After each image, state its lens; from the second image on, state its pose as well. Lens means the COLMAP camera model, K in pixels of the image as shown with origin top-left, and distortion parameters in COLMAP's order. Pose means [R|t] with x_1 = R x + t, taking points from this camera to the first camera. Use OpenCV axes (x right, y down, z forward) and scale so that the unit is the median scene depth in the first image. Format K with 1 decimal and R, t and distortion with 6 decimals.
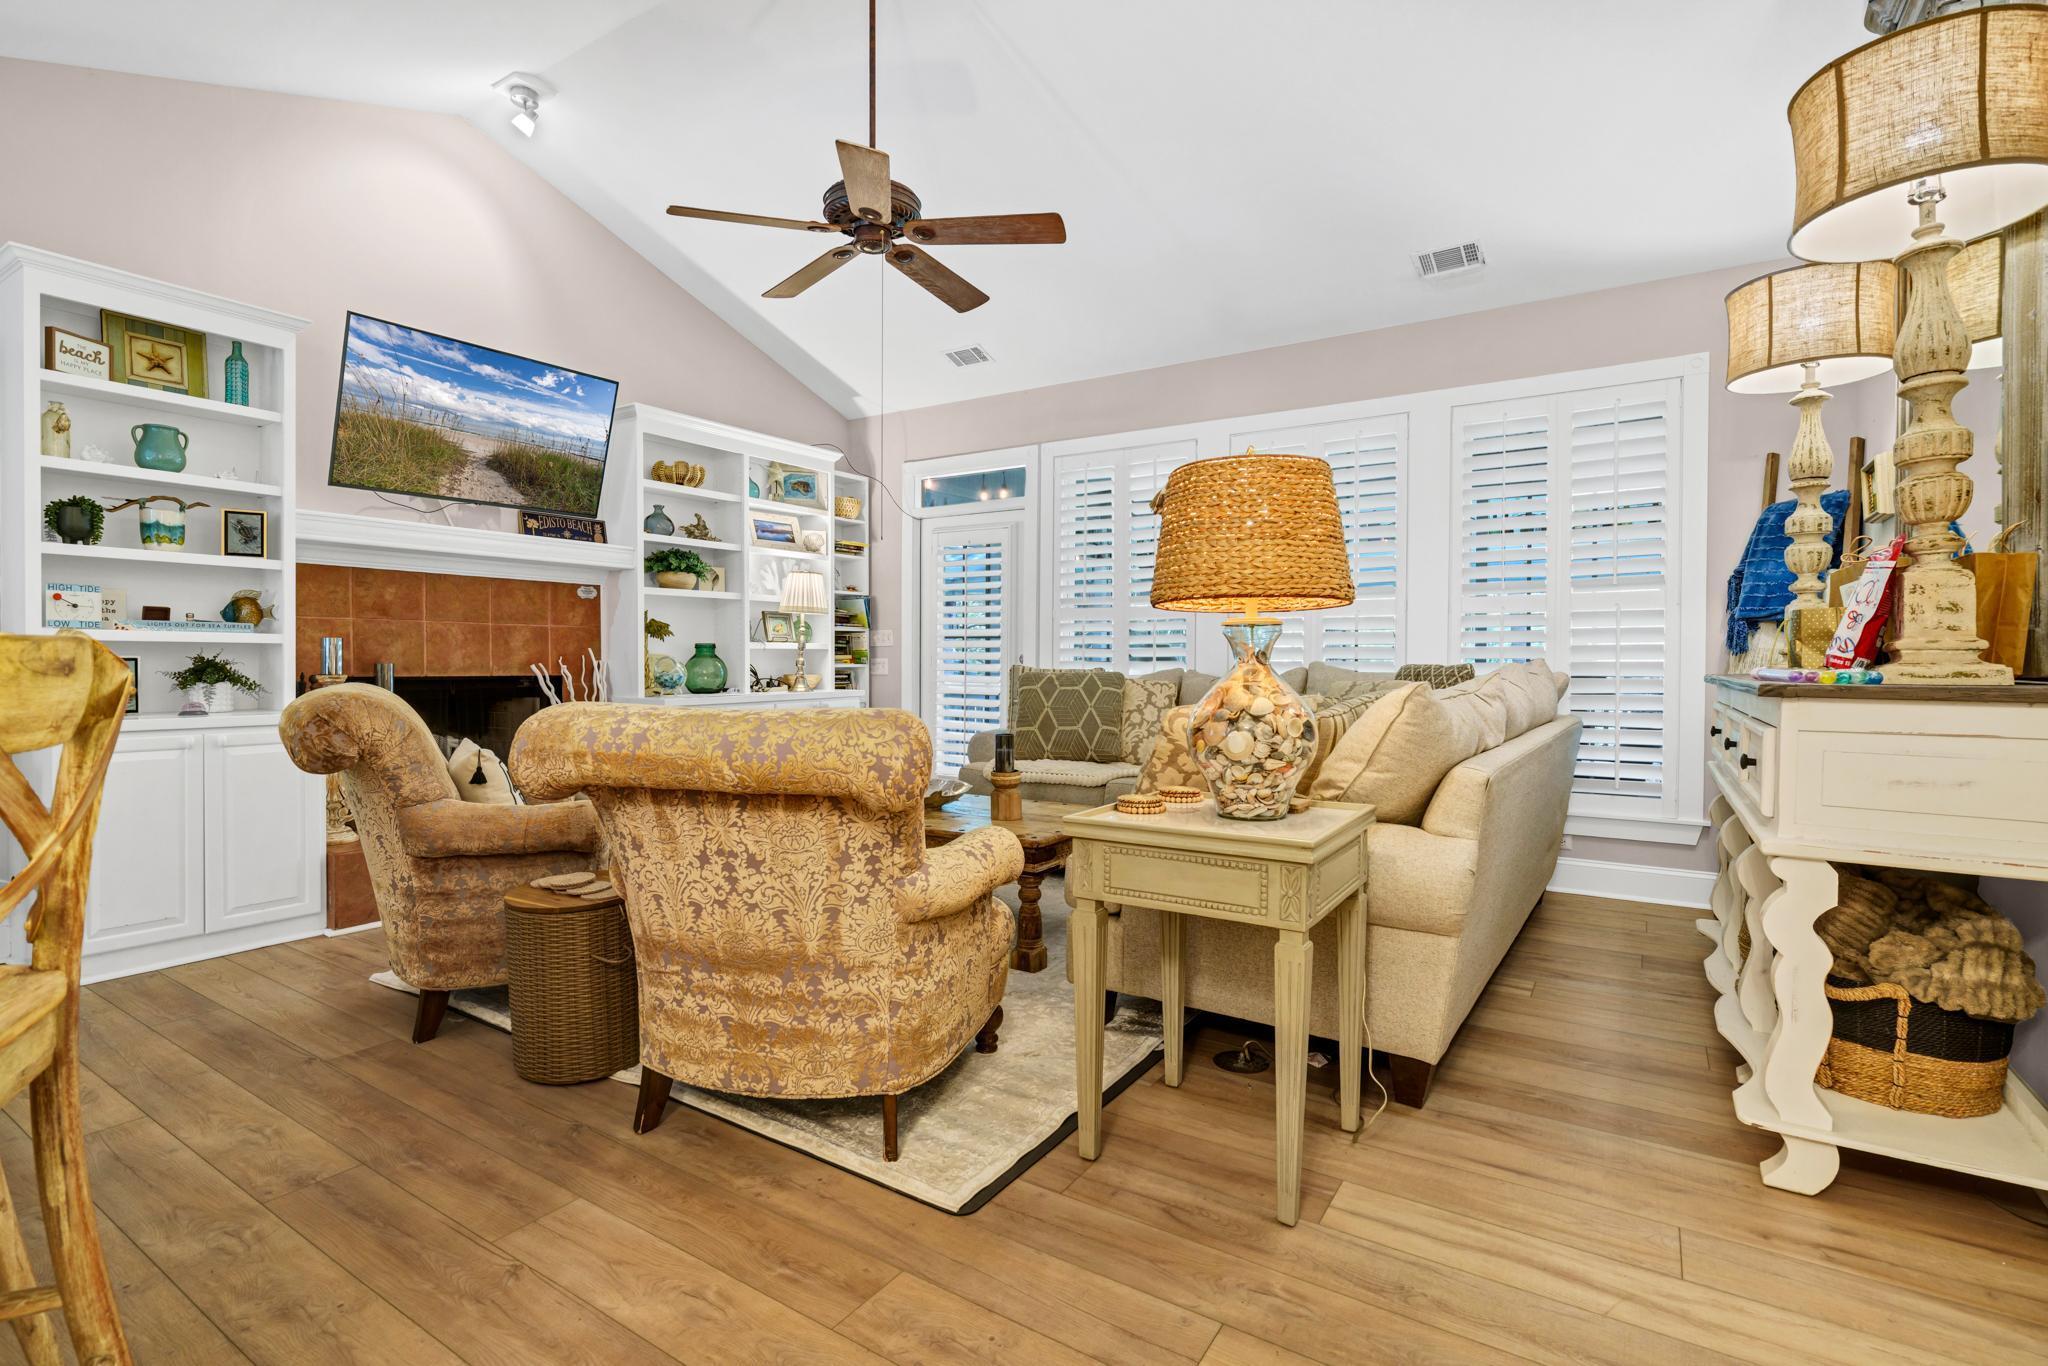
lens RADIAL K [[965.7, 0, 1021.0], [0, 965.7, 673.4], [0, 0, 1]] dist [-0.000002, 0.000038]
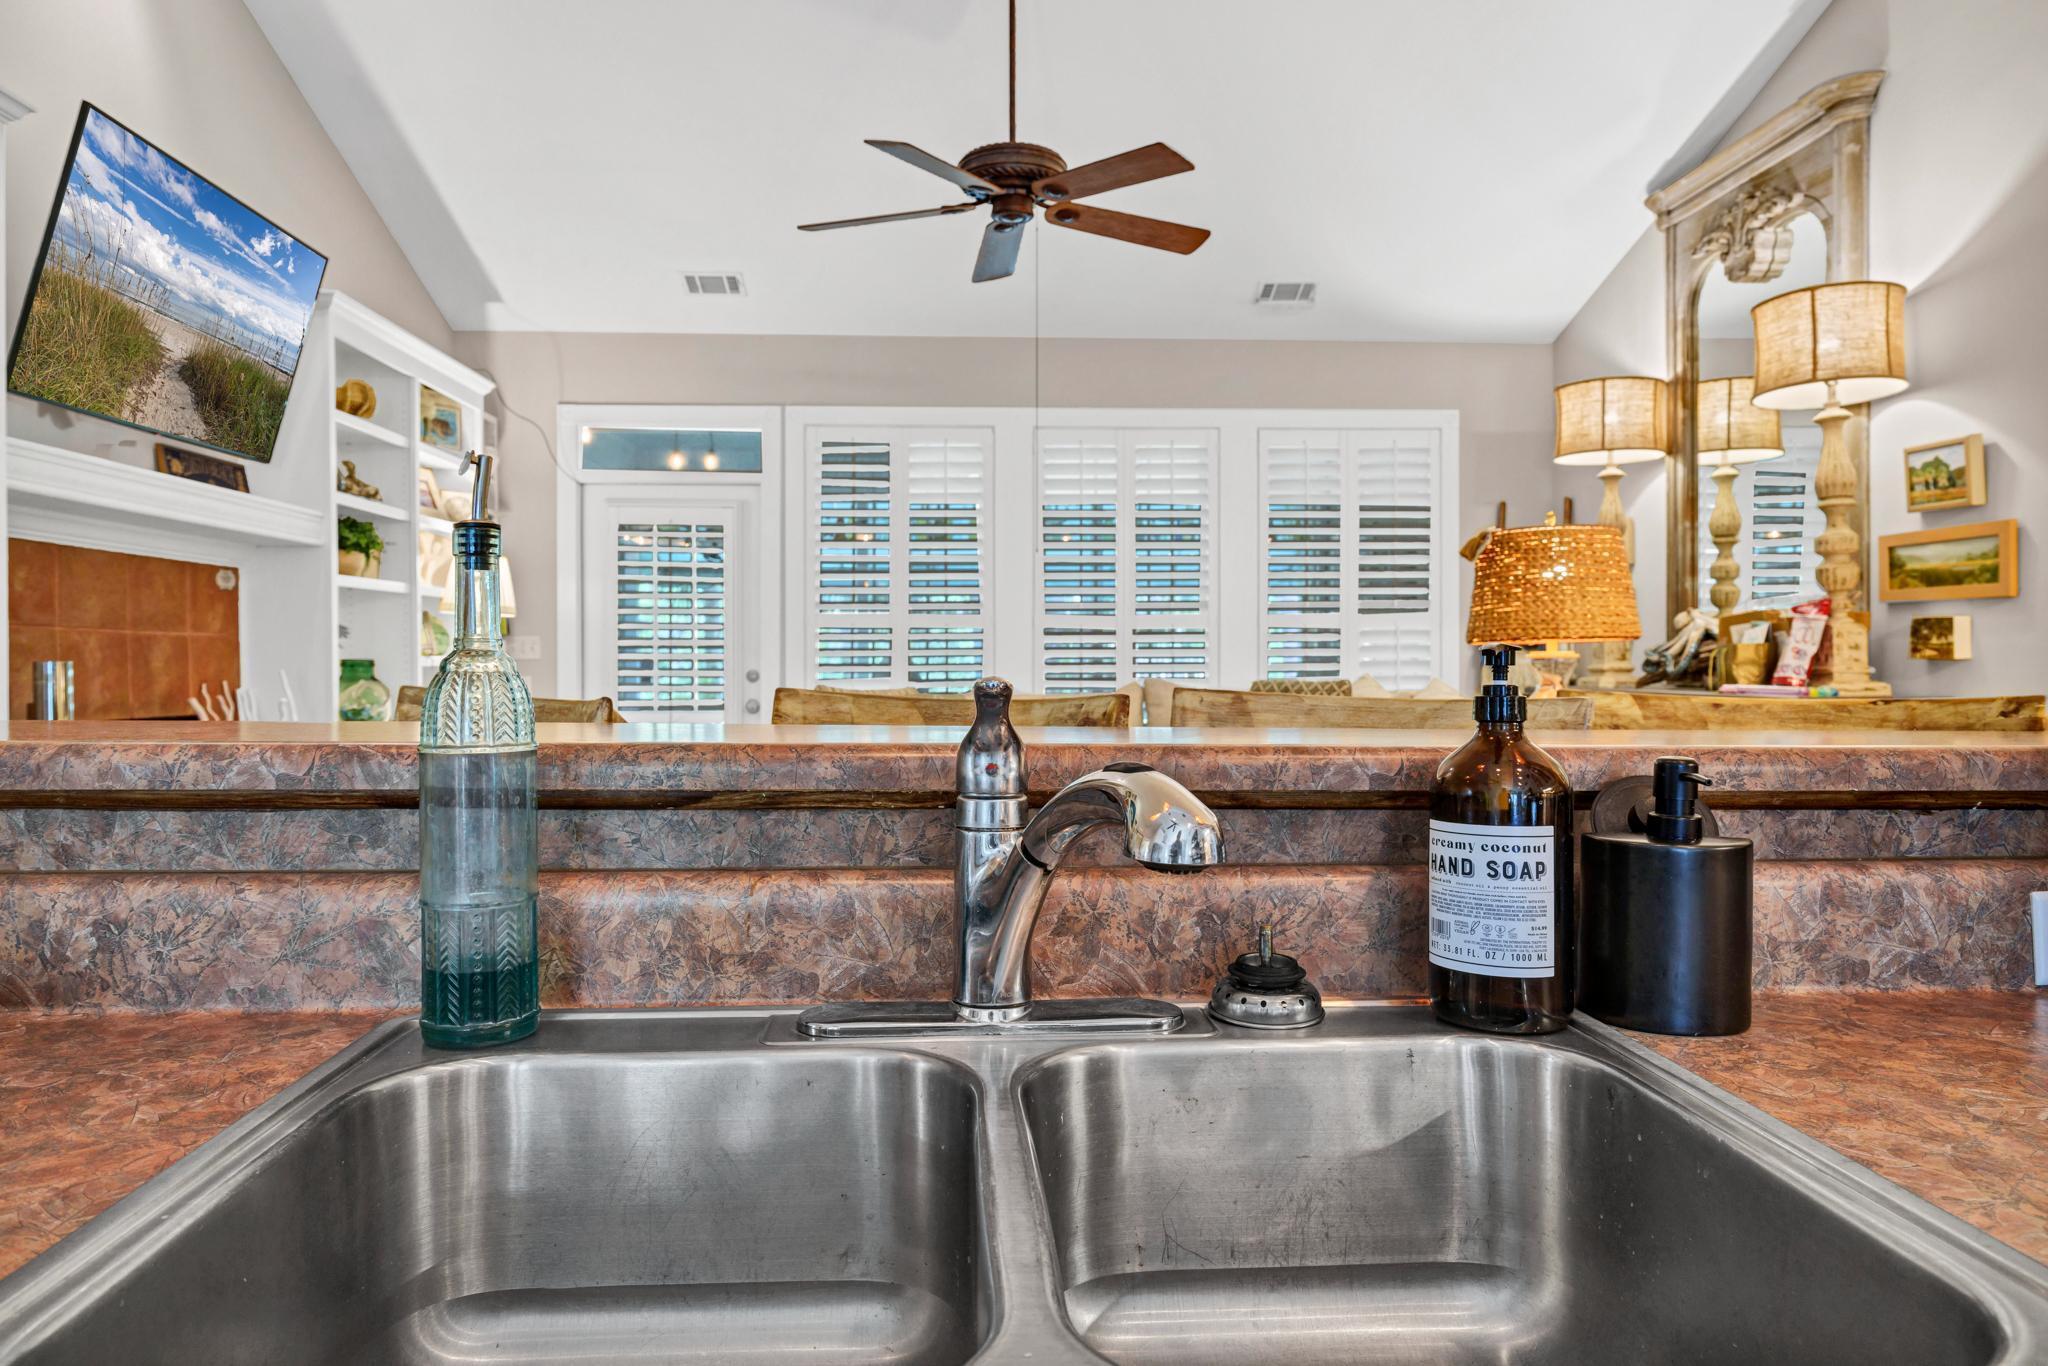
lens RADIAL K [[1303.9, 0, 1011.6], [0, 1303.9, 680.1], [0, 0, 1]] dist [0.026705, -0.021755]
pose [[0.811498, -0.013993, 0.584187, -1.196146], [0.014171, 0.999890, 0.004265, -0.035780], [-0.584183, 0.004817, 0.811608, 0.050924]]
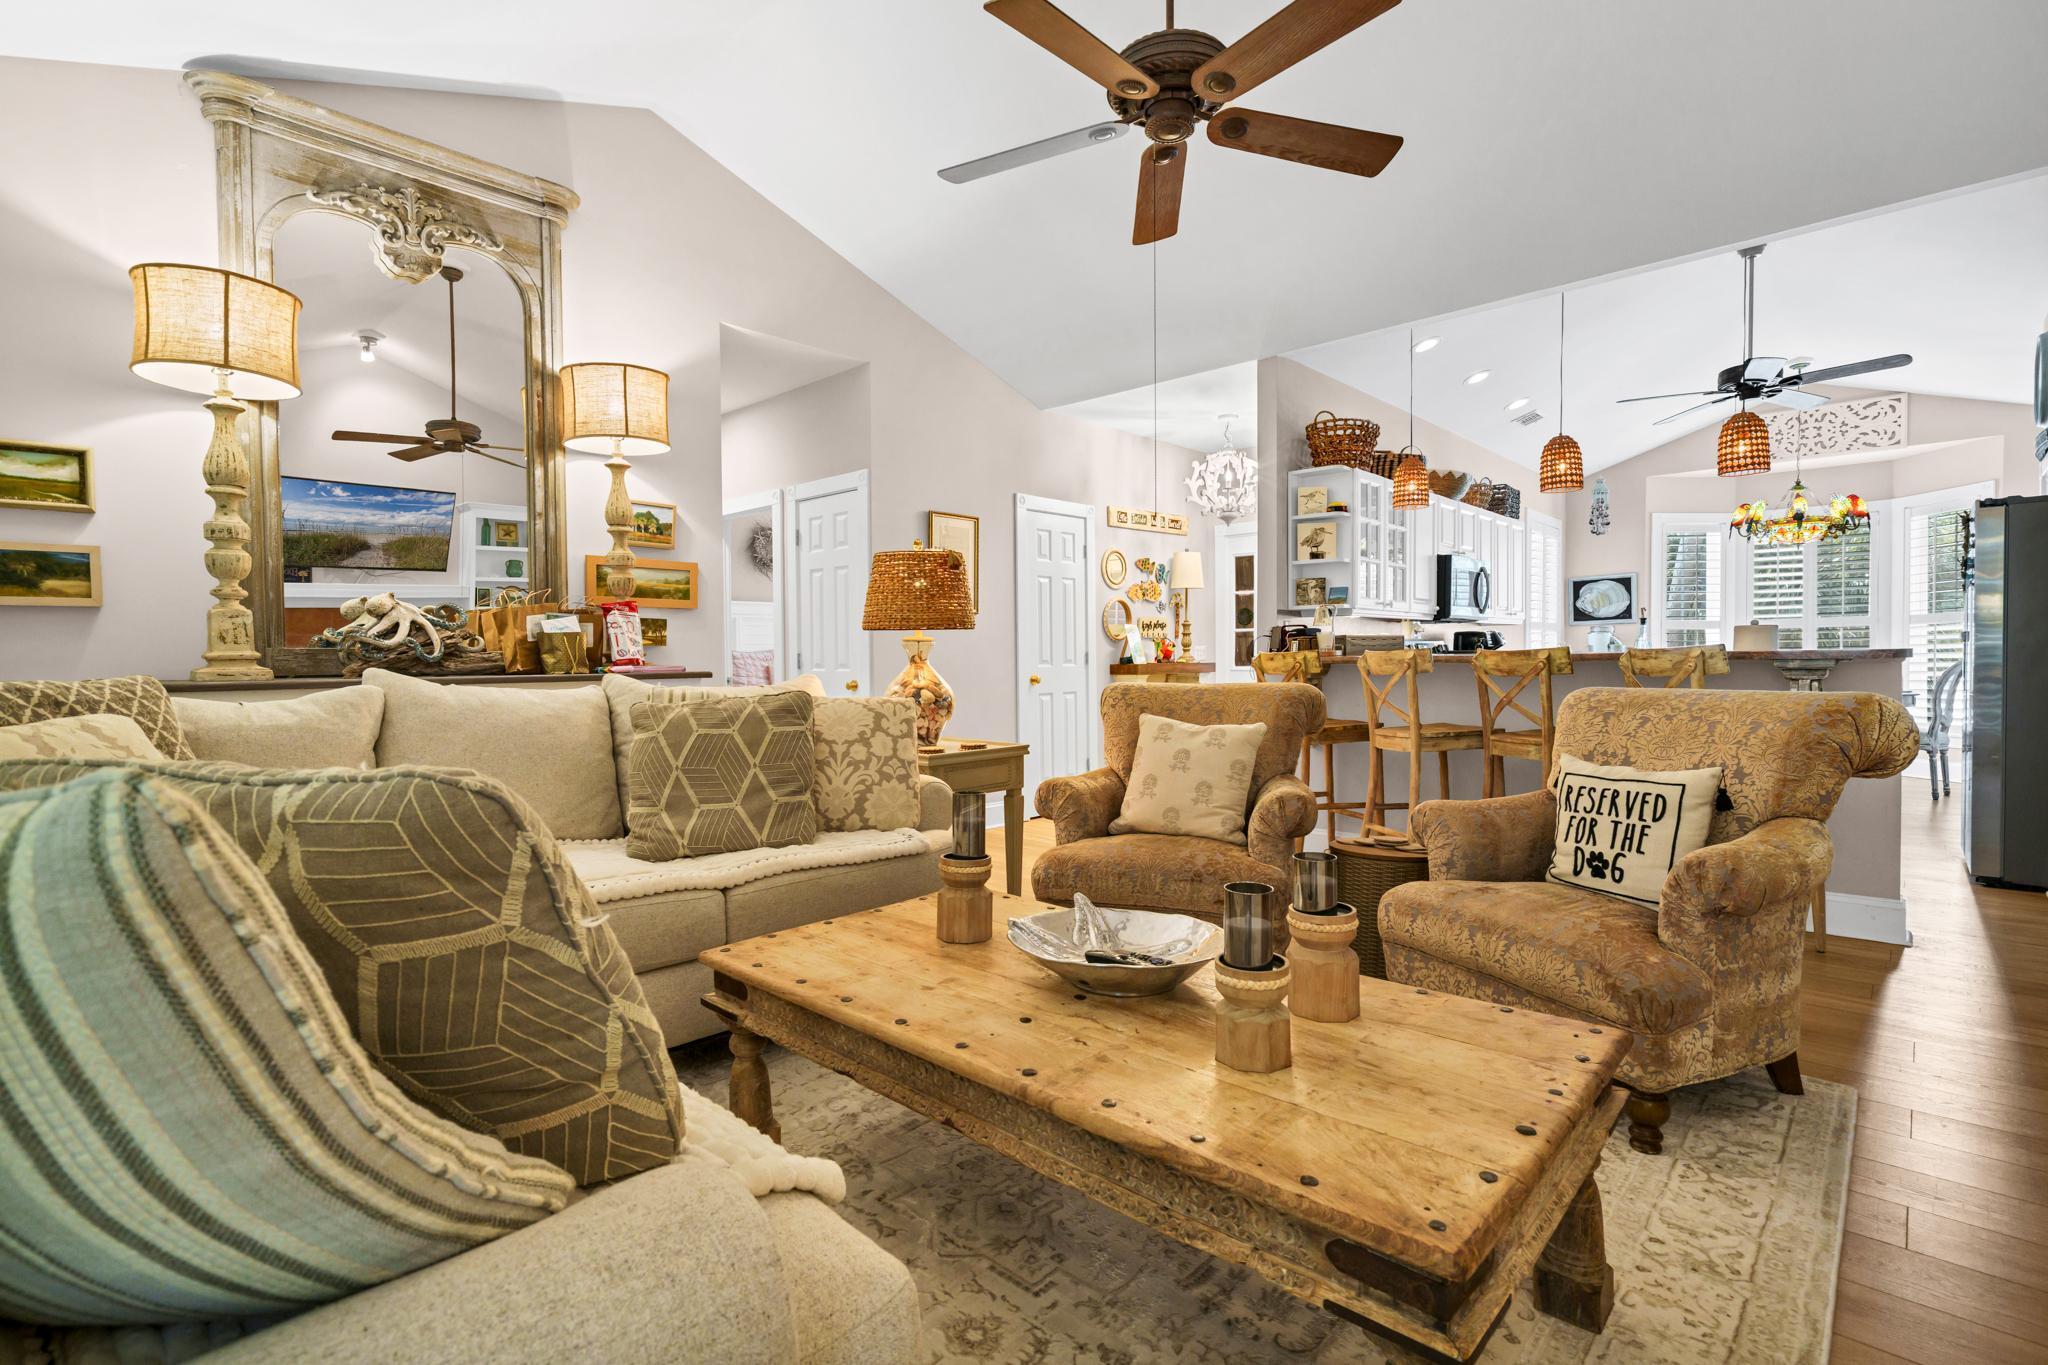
lens RADIAL K [[965.7, 0, 1021.0], [0, 965.7, 672.9], [0, 0, 1]] dist [-0.000002, 0.000038]
pose [[-0.983098, -0.001019, 0.183080, -0.254111], [0.005296, 0.999408, 0.033999, -0.047696], [-0.183006, 0.034394, -0.982510, 2.518655]]
